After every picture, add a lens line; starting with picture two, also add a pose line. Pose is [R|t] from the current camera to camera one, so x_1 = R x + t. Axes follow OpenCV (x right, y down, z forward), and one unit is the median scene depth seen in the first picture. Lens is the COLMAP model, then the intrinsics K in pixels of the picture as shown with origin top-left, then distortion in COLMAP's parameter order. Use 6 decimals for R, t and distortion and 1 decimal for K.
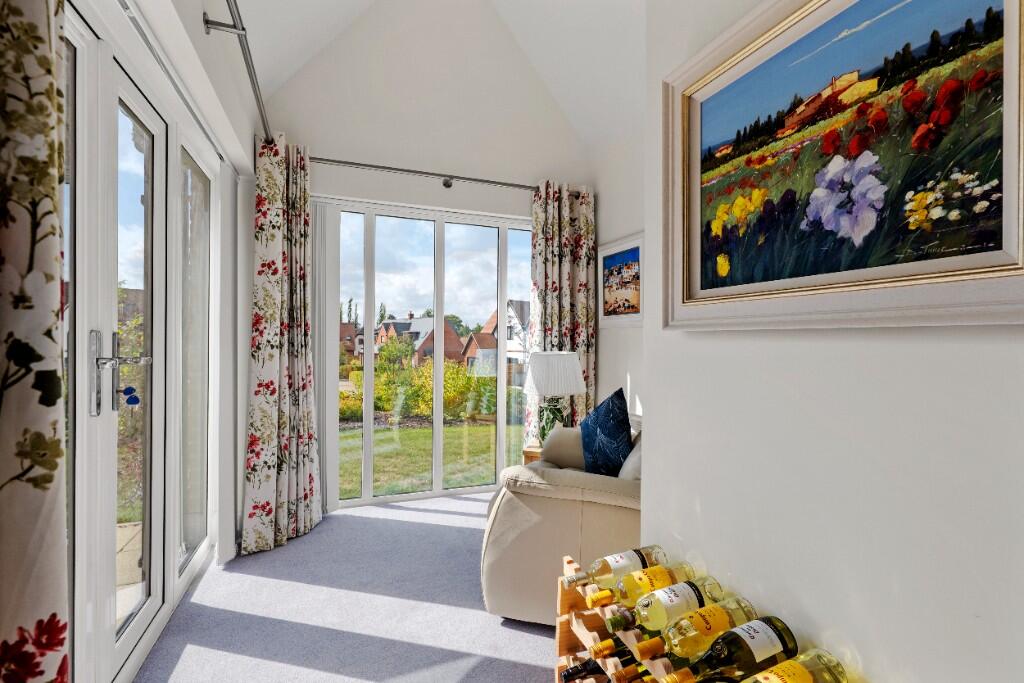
lens RADIAL K [[464.1, 0, 512.3], [0, 464.1, 341.4], [0, 0, 1]] dist [0.003394, 0.000155]
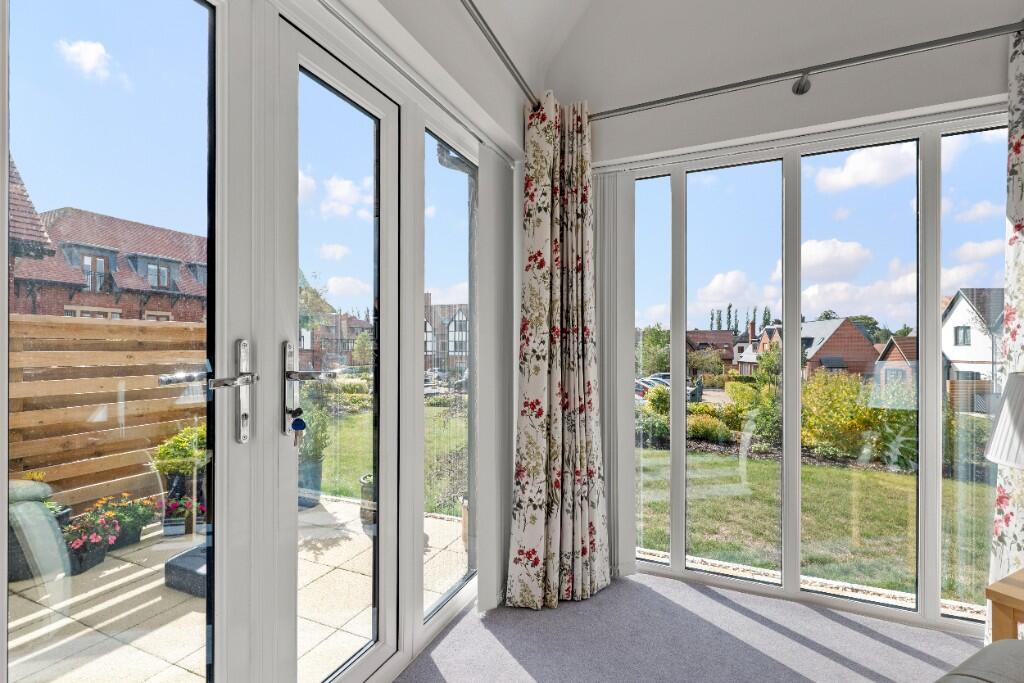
lens RADIAL K [[464.1, 0, 510.3], [0, 464.1, 346.8], [0, 0, 1]] dist [0.003394, 0.000155]
pose [[0.712044, -0.010056, -0.702063, 0.014620], [0.005677, 0.999947, -0.008565, -0.000482], [0.702112, 0.002113, 0.712063, 0.369277]]
